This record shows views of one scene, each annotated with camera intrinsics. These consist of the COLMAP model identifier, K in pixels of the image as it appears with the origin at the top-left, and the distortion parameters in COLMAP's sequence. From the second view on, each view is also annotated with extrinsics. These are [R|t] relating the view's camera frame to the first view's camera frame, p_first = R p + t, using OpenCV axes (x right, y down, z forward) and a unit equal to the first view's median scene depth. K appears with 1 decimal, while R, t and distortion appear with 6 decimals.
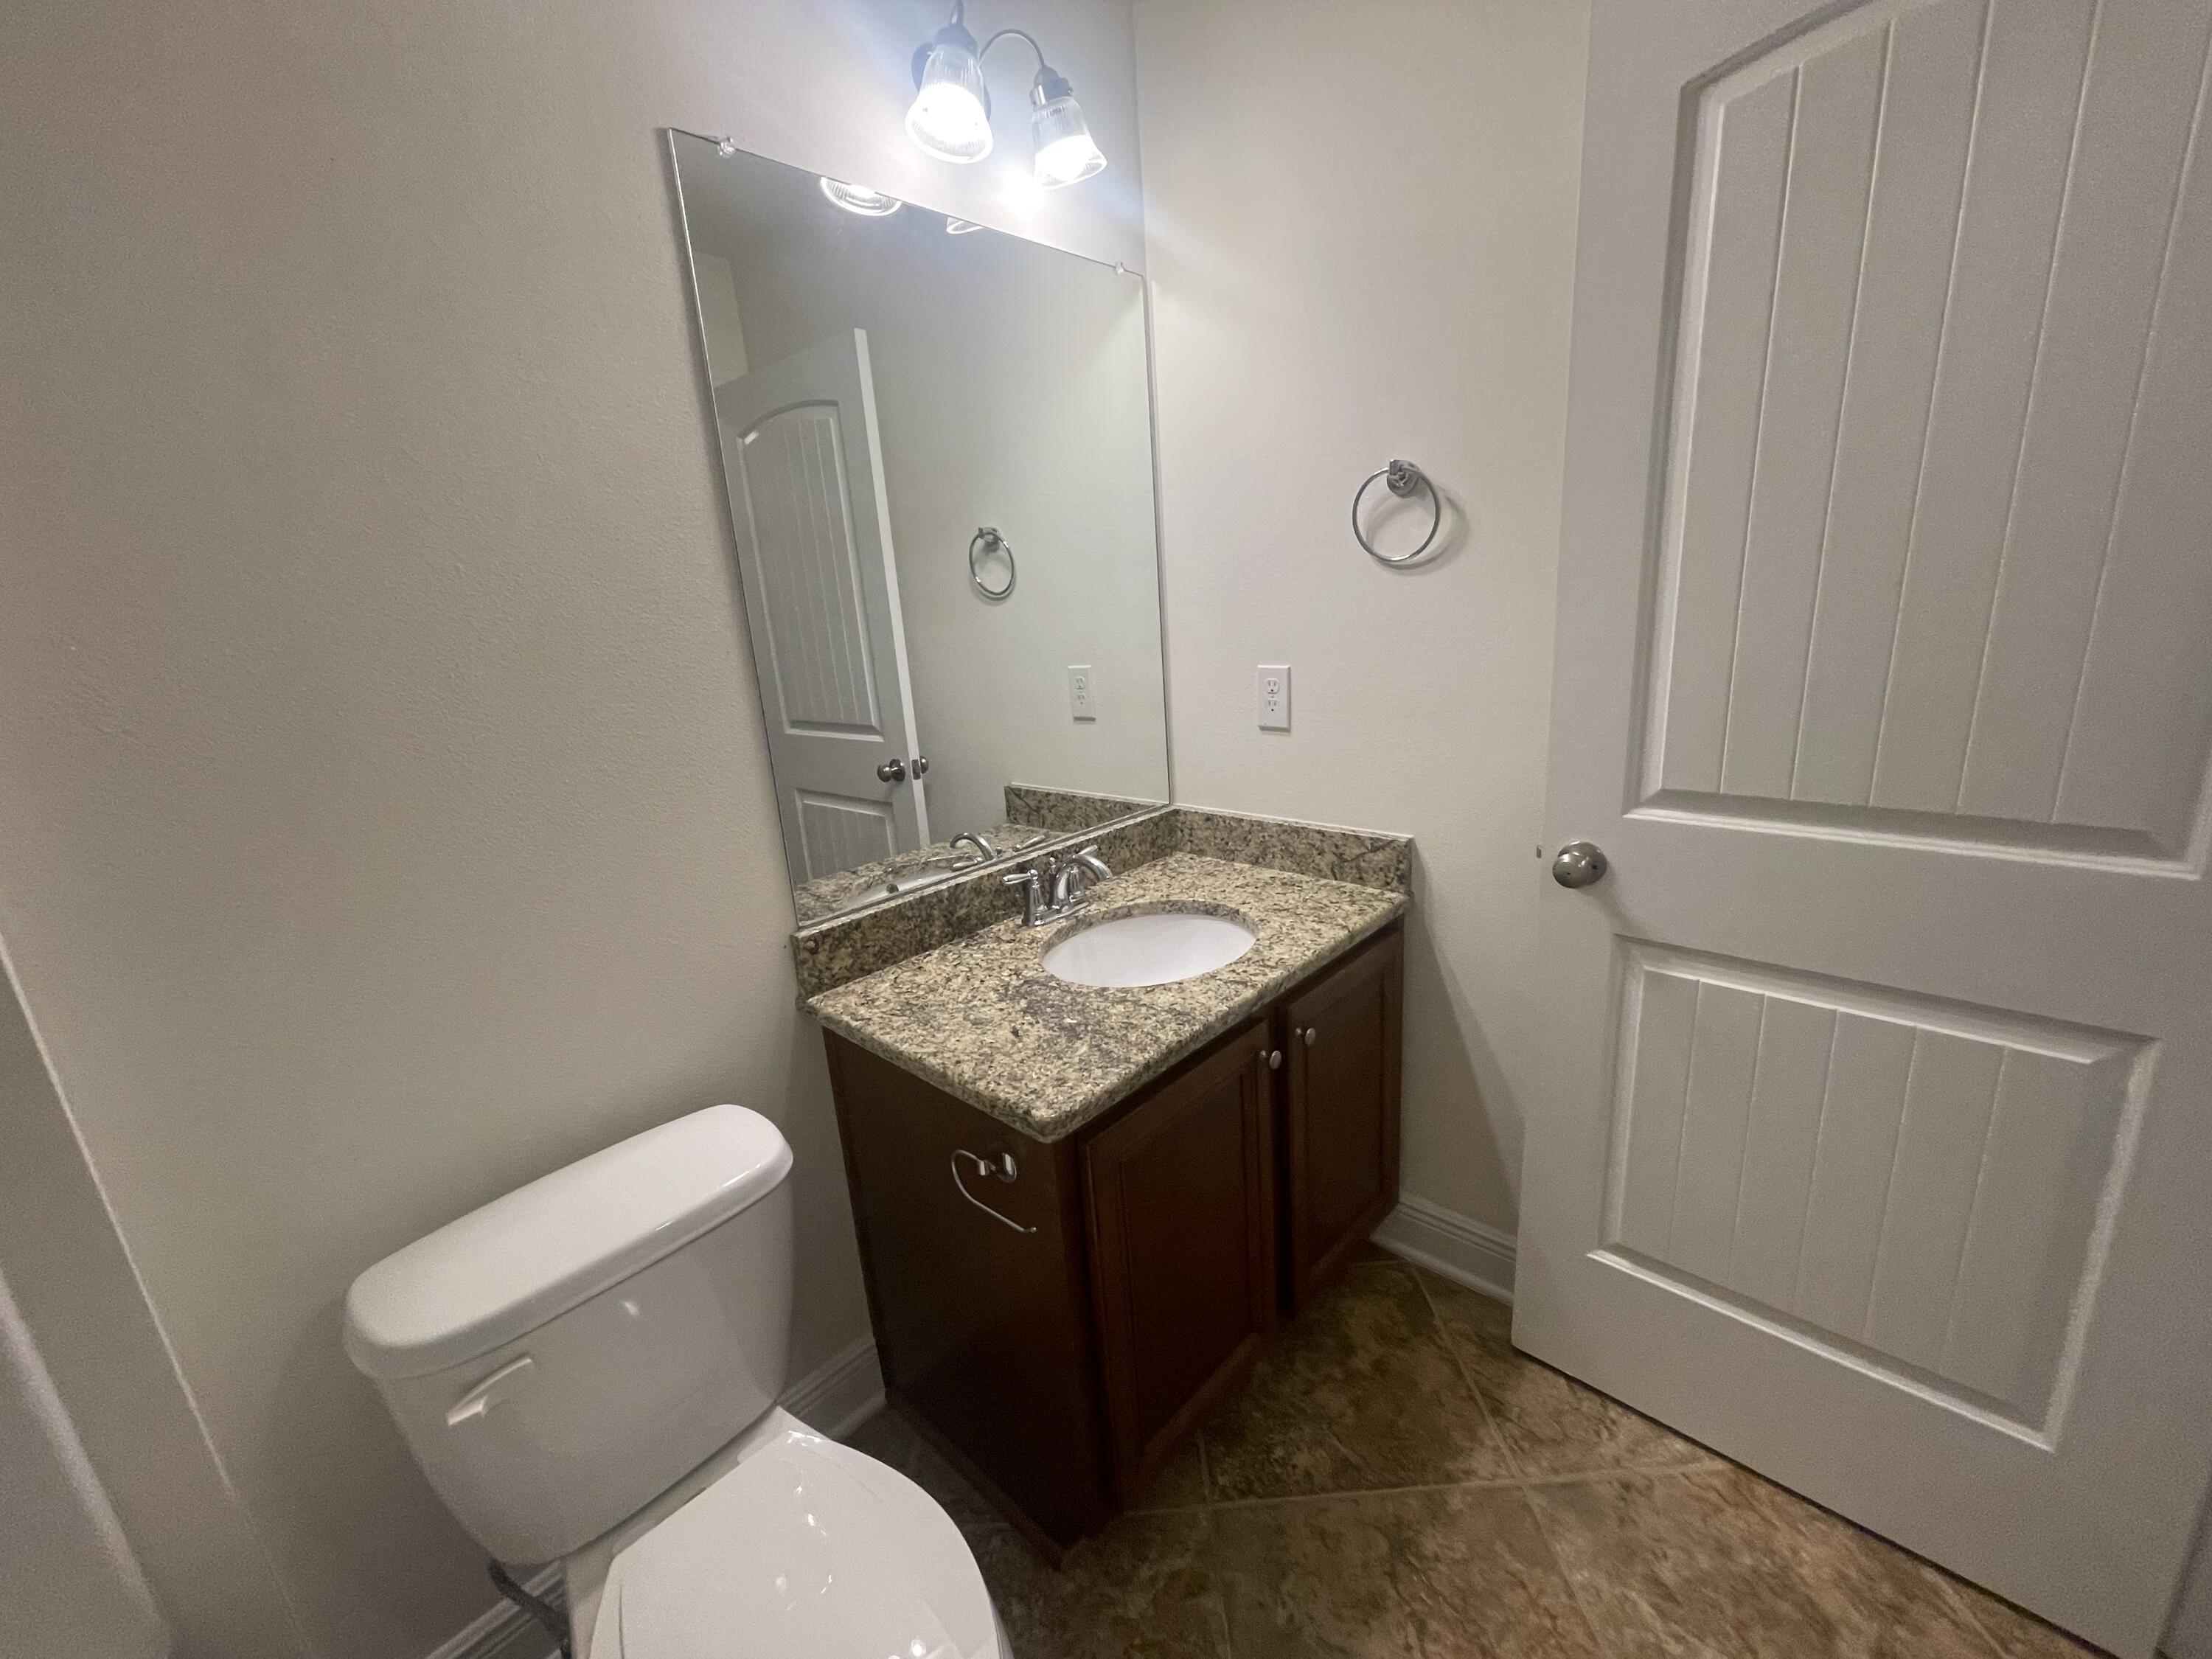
lens RADIAL K [[890.1, 0, 1096.6], [0, 890.1, 826.8], [0, 0, 1]] dist [-0.011715, 0.001586]
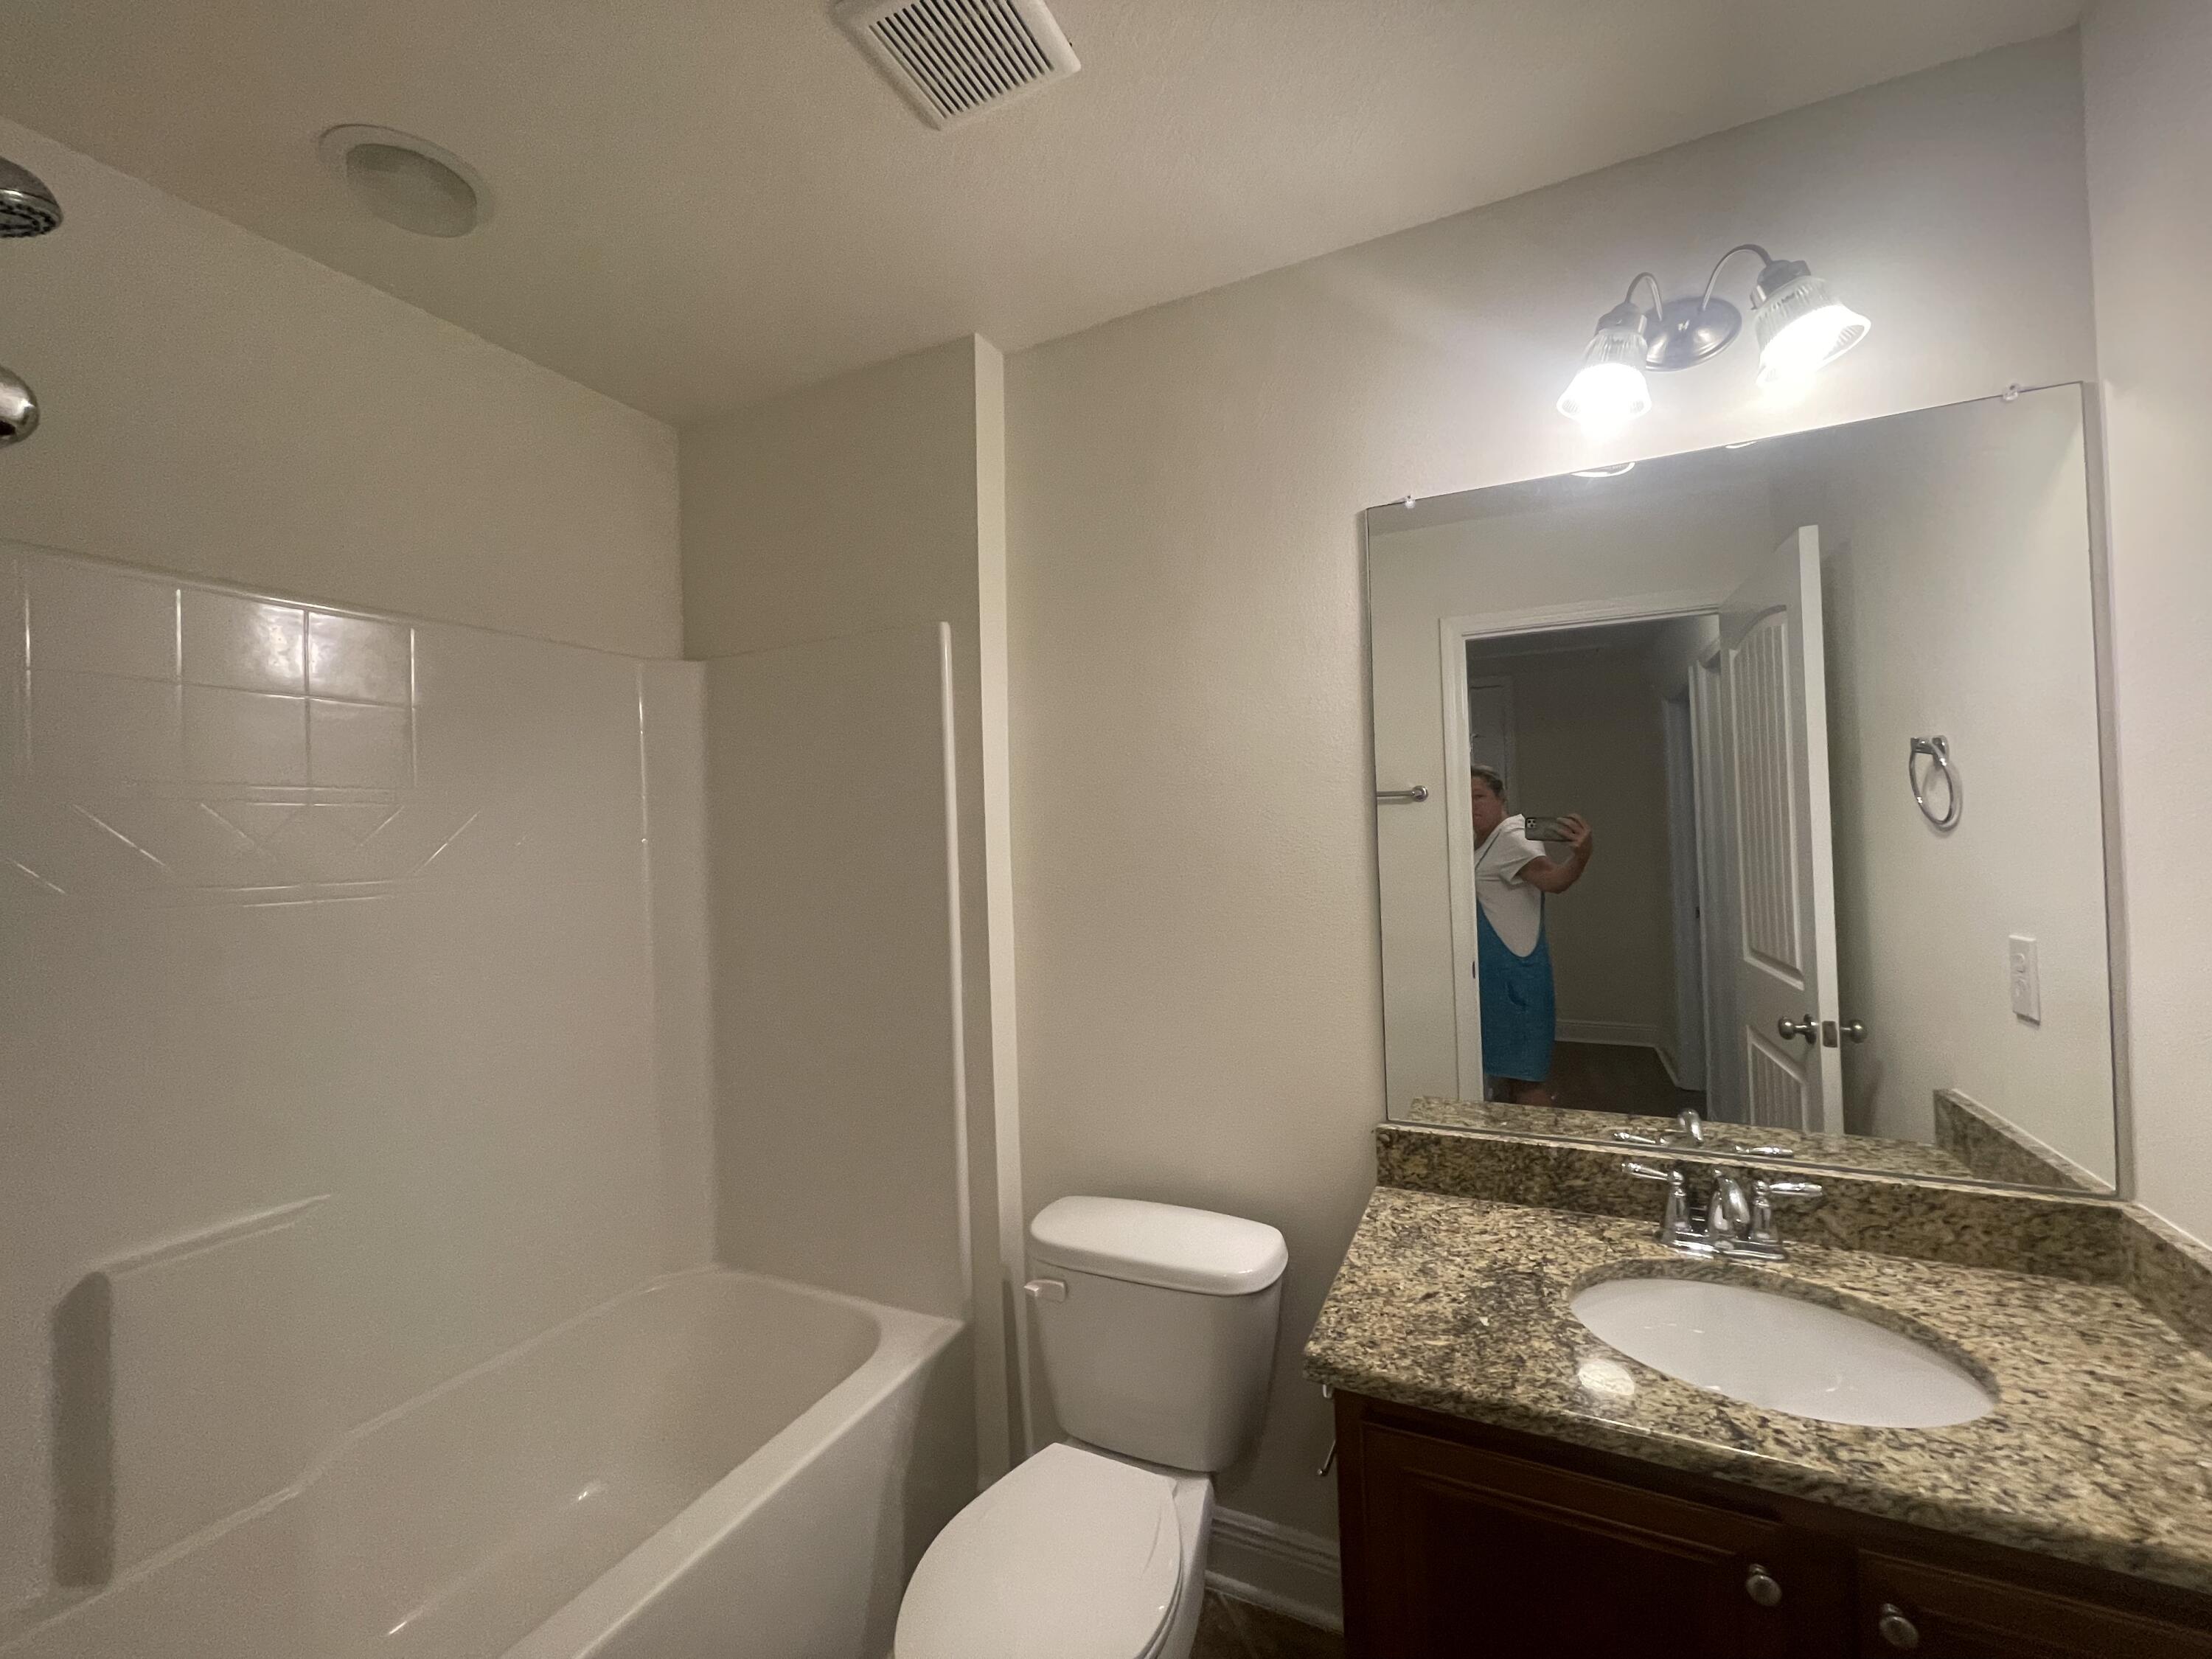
lens RADIAL K [[890.1, 0, 1105.4], [0, 890.1, 817.6], [0, 0, 1]] dist [-0.011715, 0.001586]
pose [[0.295731, 0.036115, -0.954588, 0.537147], [-0.231798, 0.972133, -0.035032, -0.118016], [0.926722, 0.231632, 0.295861, 0.218847]]
